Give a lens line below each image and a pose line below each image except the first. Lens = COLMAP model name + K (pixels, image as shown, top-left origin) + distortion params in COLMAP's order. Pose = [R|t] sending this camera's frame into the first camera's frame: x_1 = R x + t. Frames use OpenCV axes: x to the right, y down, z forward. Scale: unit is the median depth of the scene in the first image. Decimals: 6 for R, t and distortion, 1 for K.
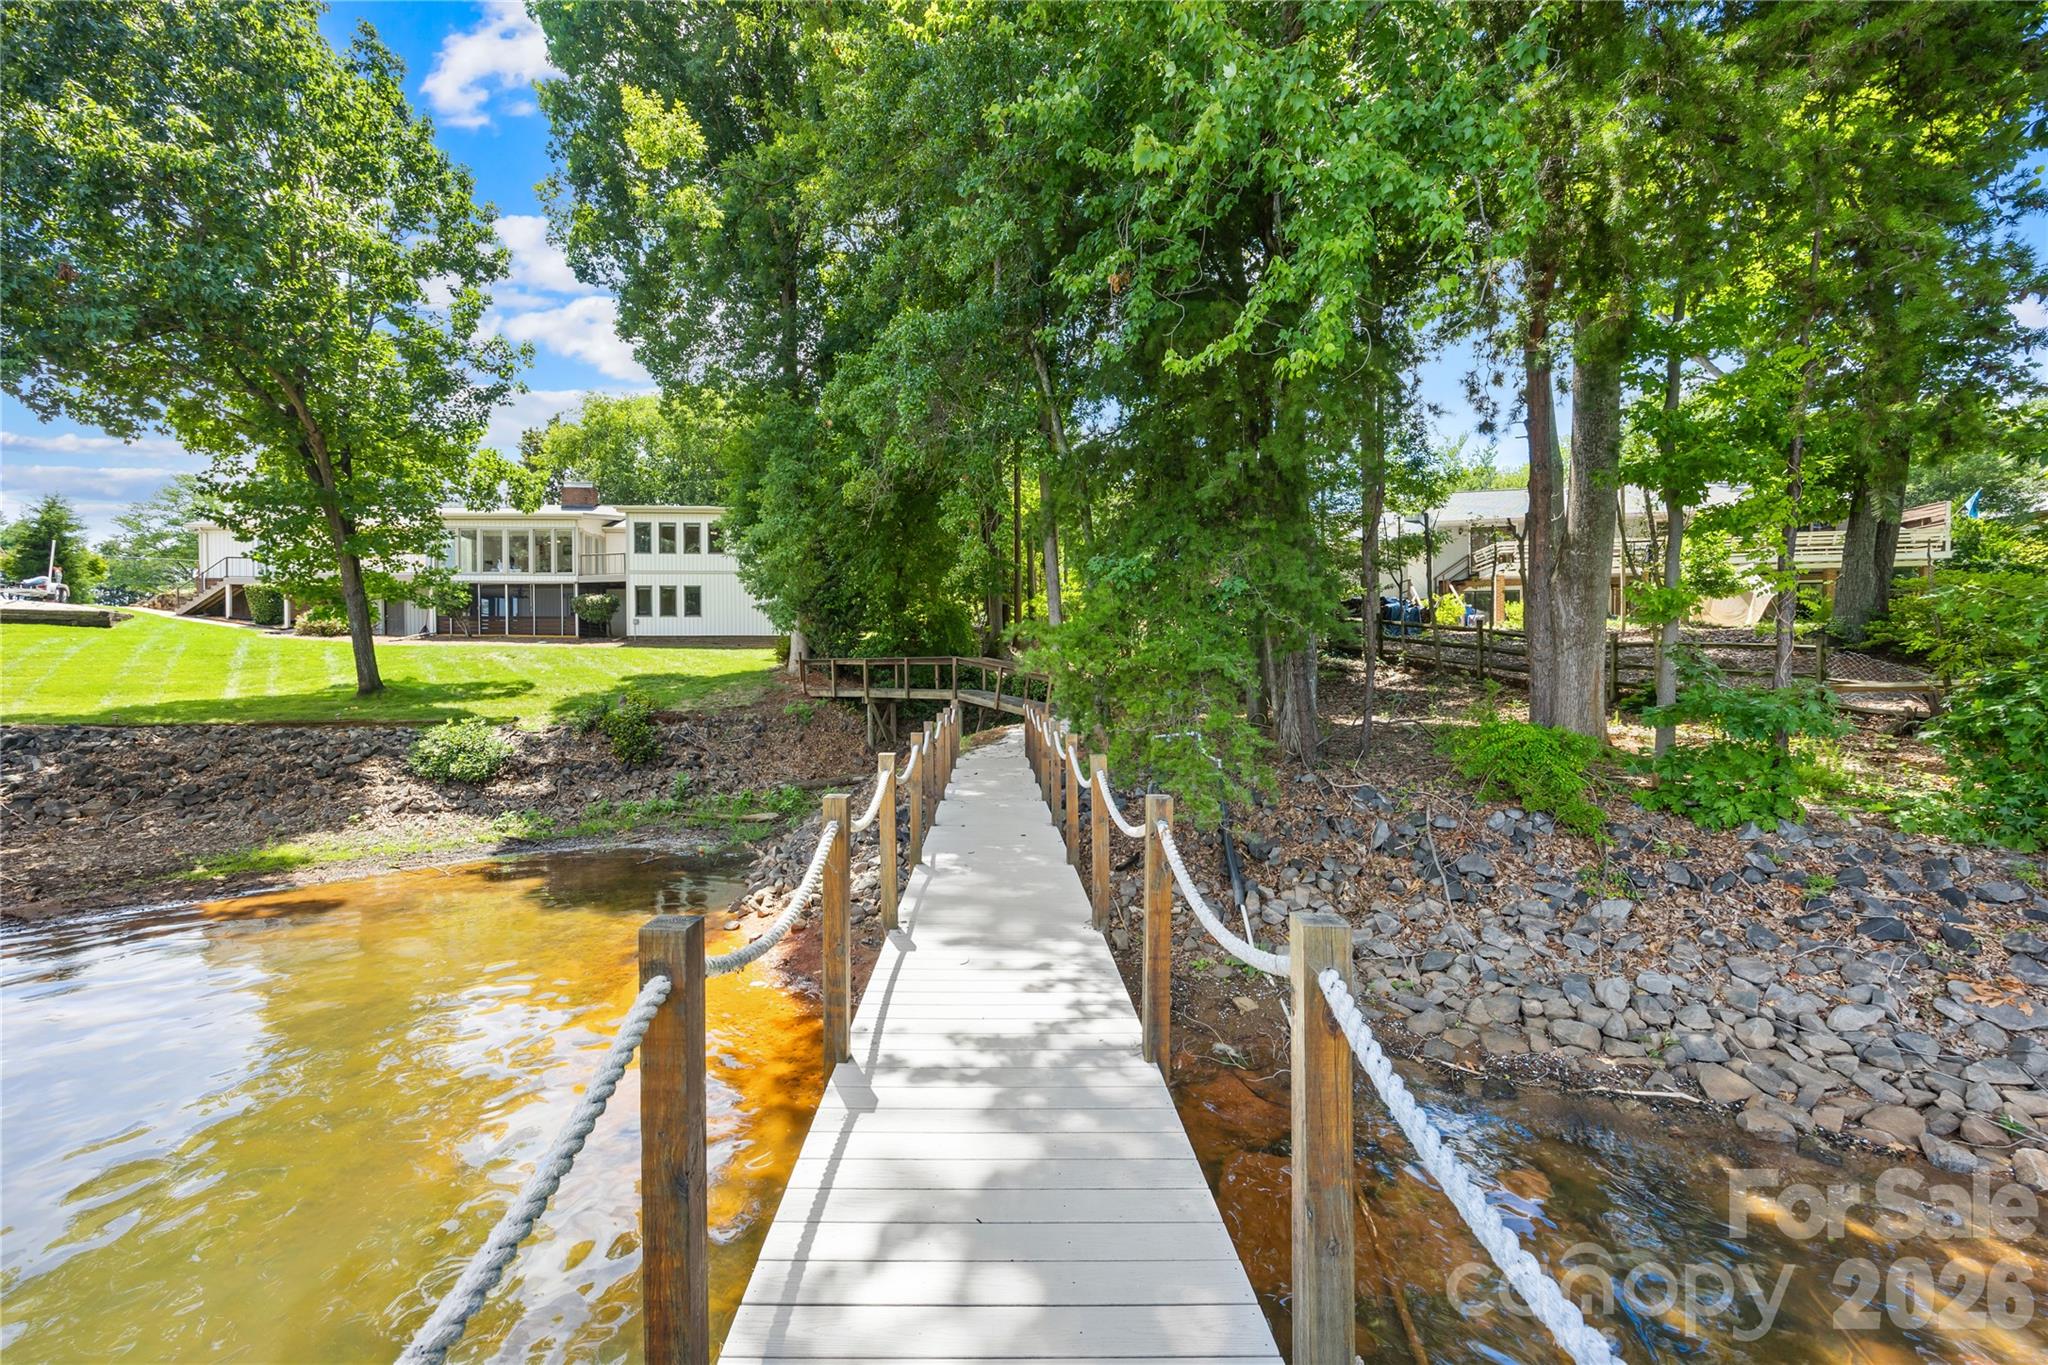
lens RADIAL K [[801.9, 0, 996.6], [0, 801.9, 678.7], [0, 0, 1]] dist [0.001904, 0.000142]
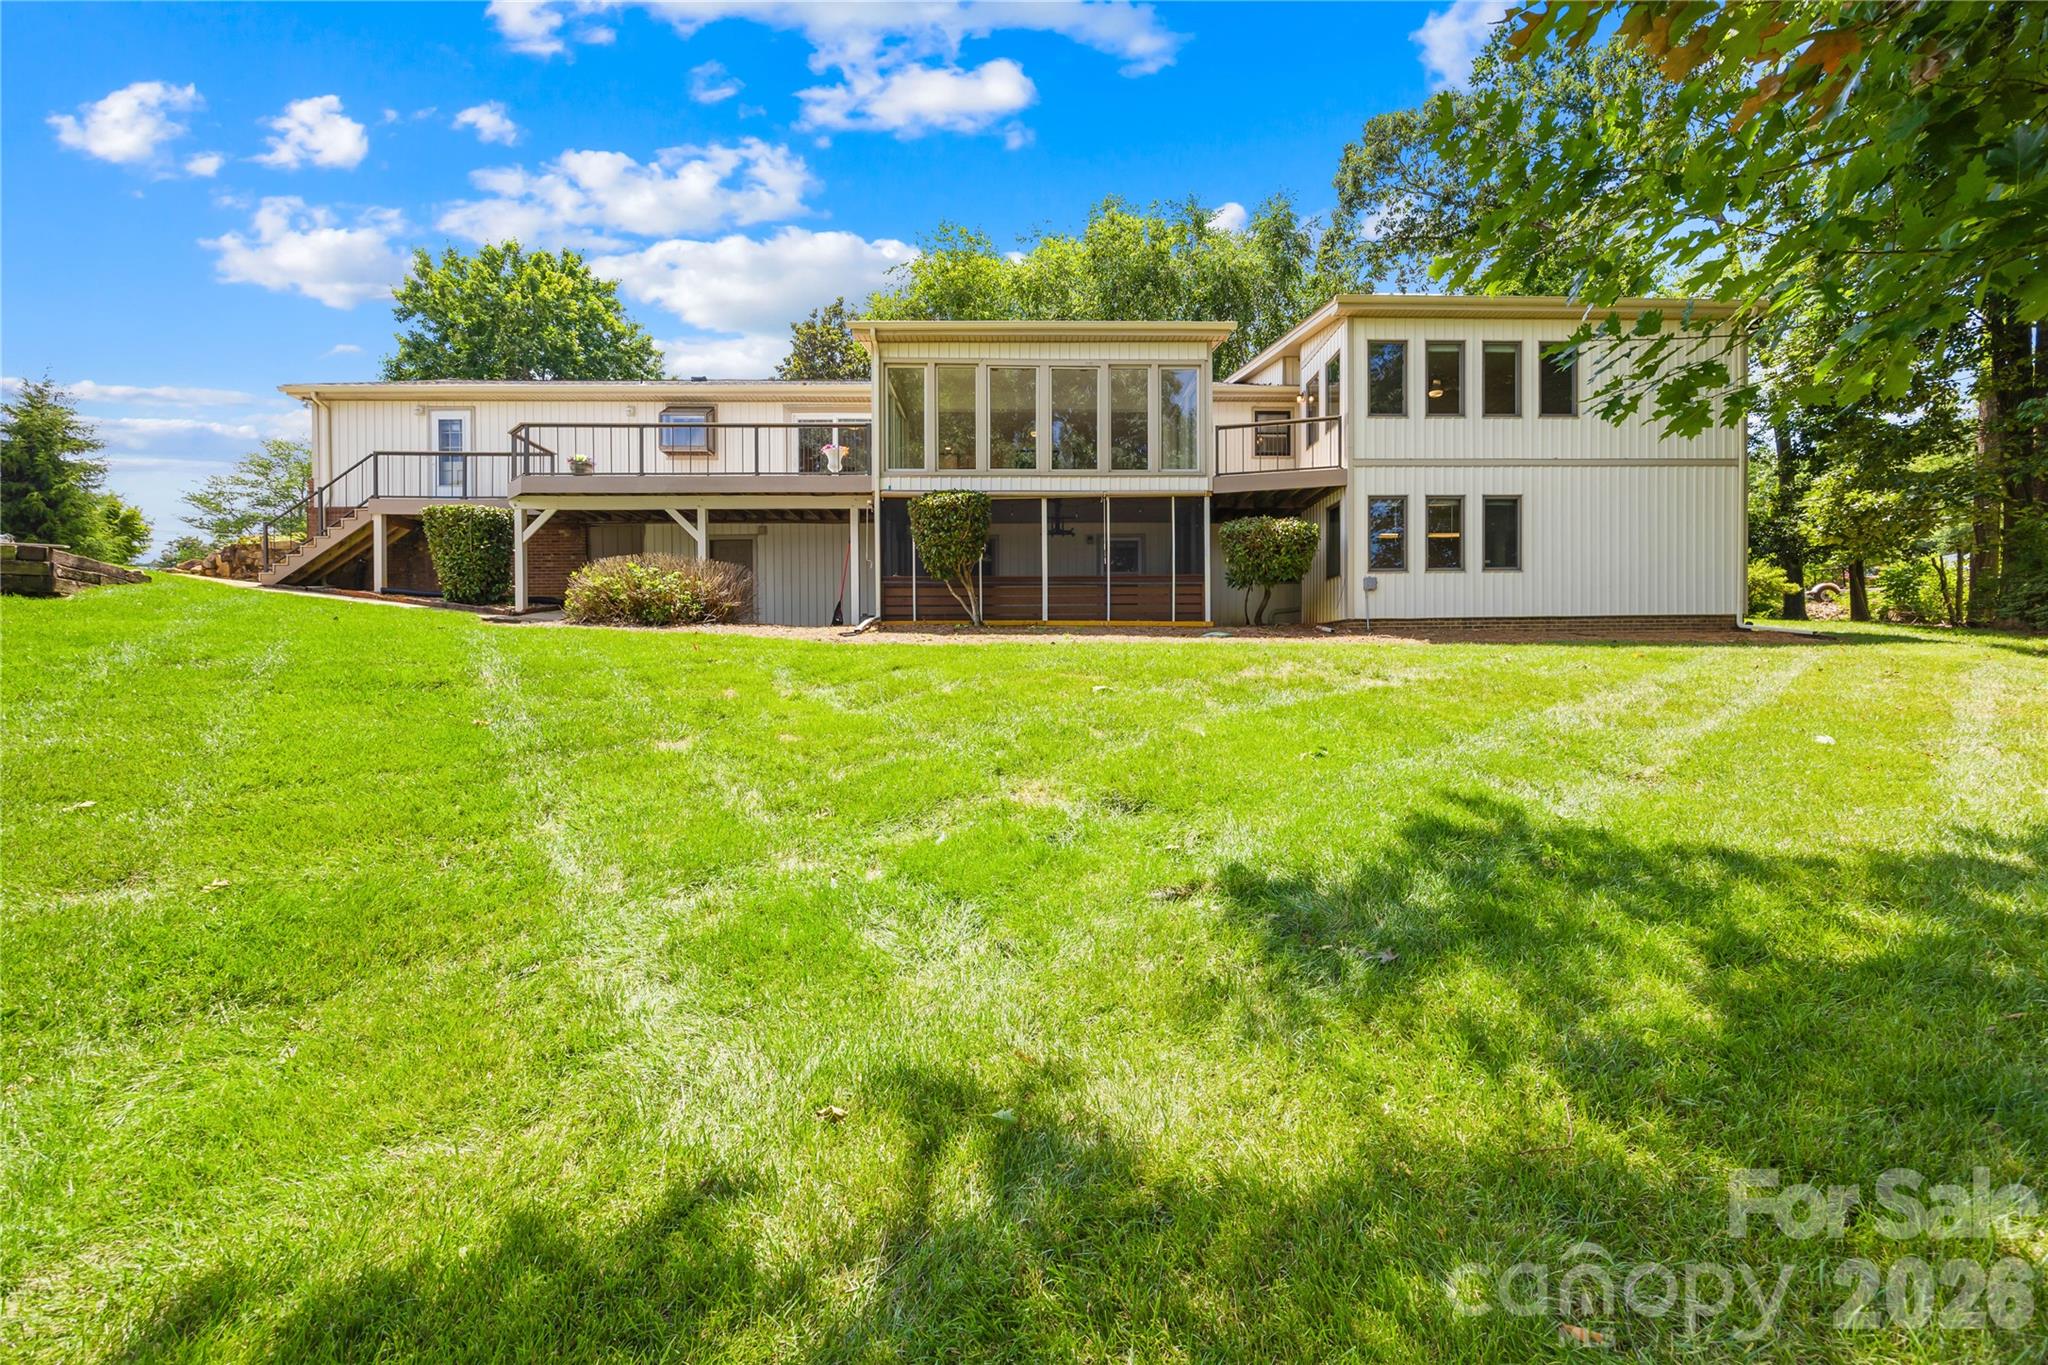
lens RADIAL K [[801.9, 0, 996.6], [0, 801.9, 678.7], [0, 0, 1]] dist [0.001904, 0.000142]
pose [[0.999657, -0.005052, -0.025688, -0.629144], [0.005182, 0.999974, 0.005026, -0.025639], [0.025662, -0.005157, 0.999657, 0.583500]]
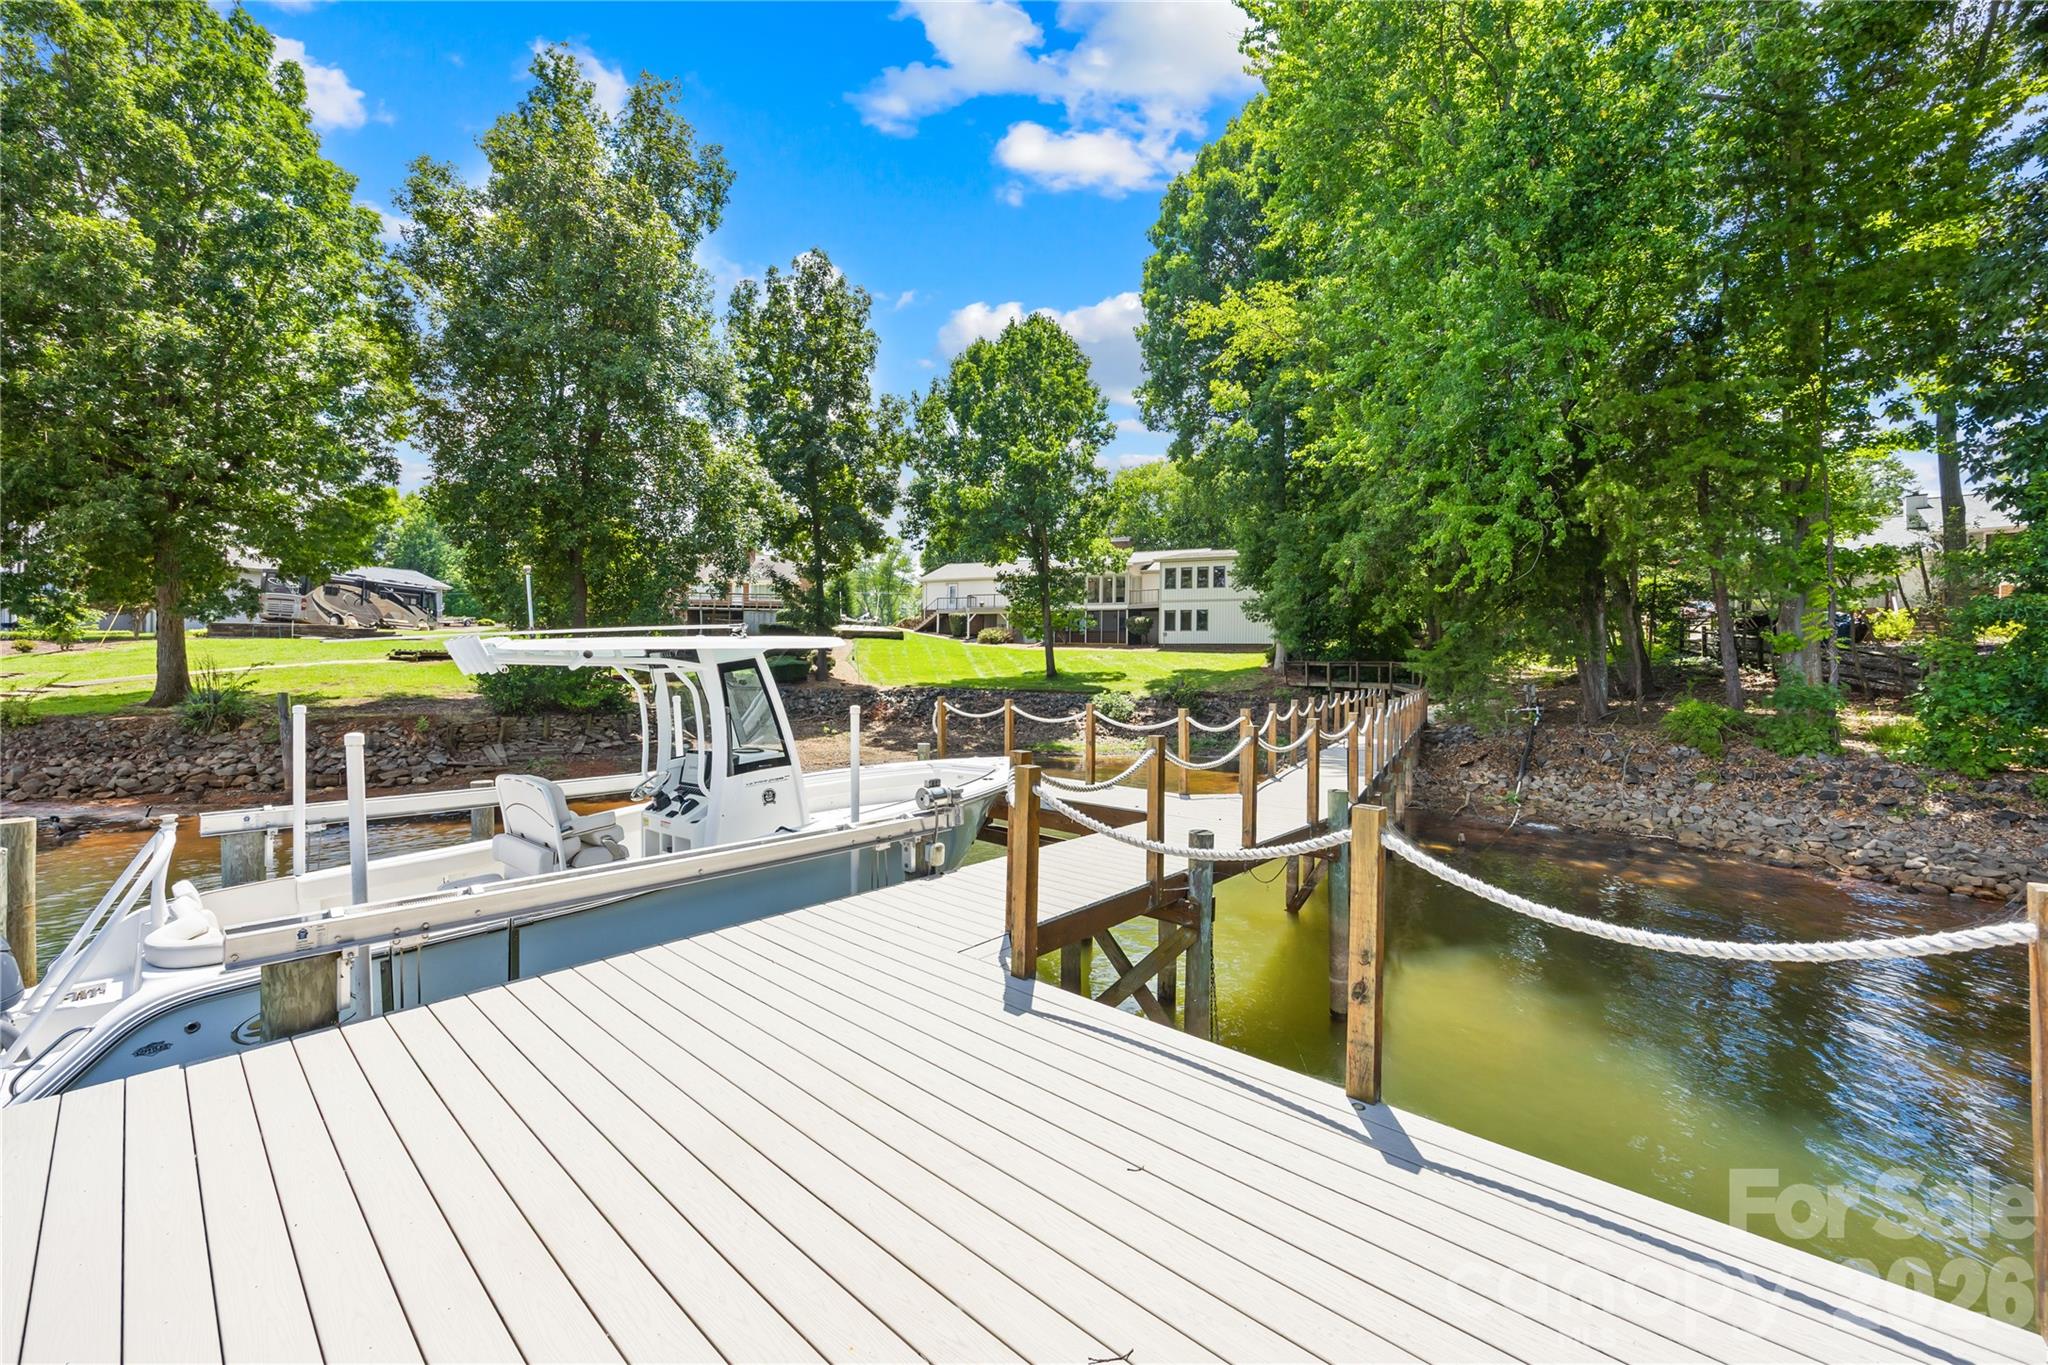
lens RADIAL K [[801.9, 0, 996.6], [0, 801.9, 678.7], [0, 0, 1]] dist [0.001904, 0.000142]
pose [[0.856824, 0.023646, -0.515066, 0.058782], [-0.021058, 0.999719, 0.010866, 0.002886], [0.515178, 0.001536, 0.857082, -0.456777]]
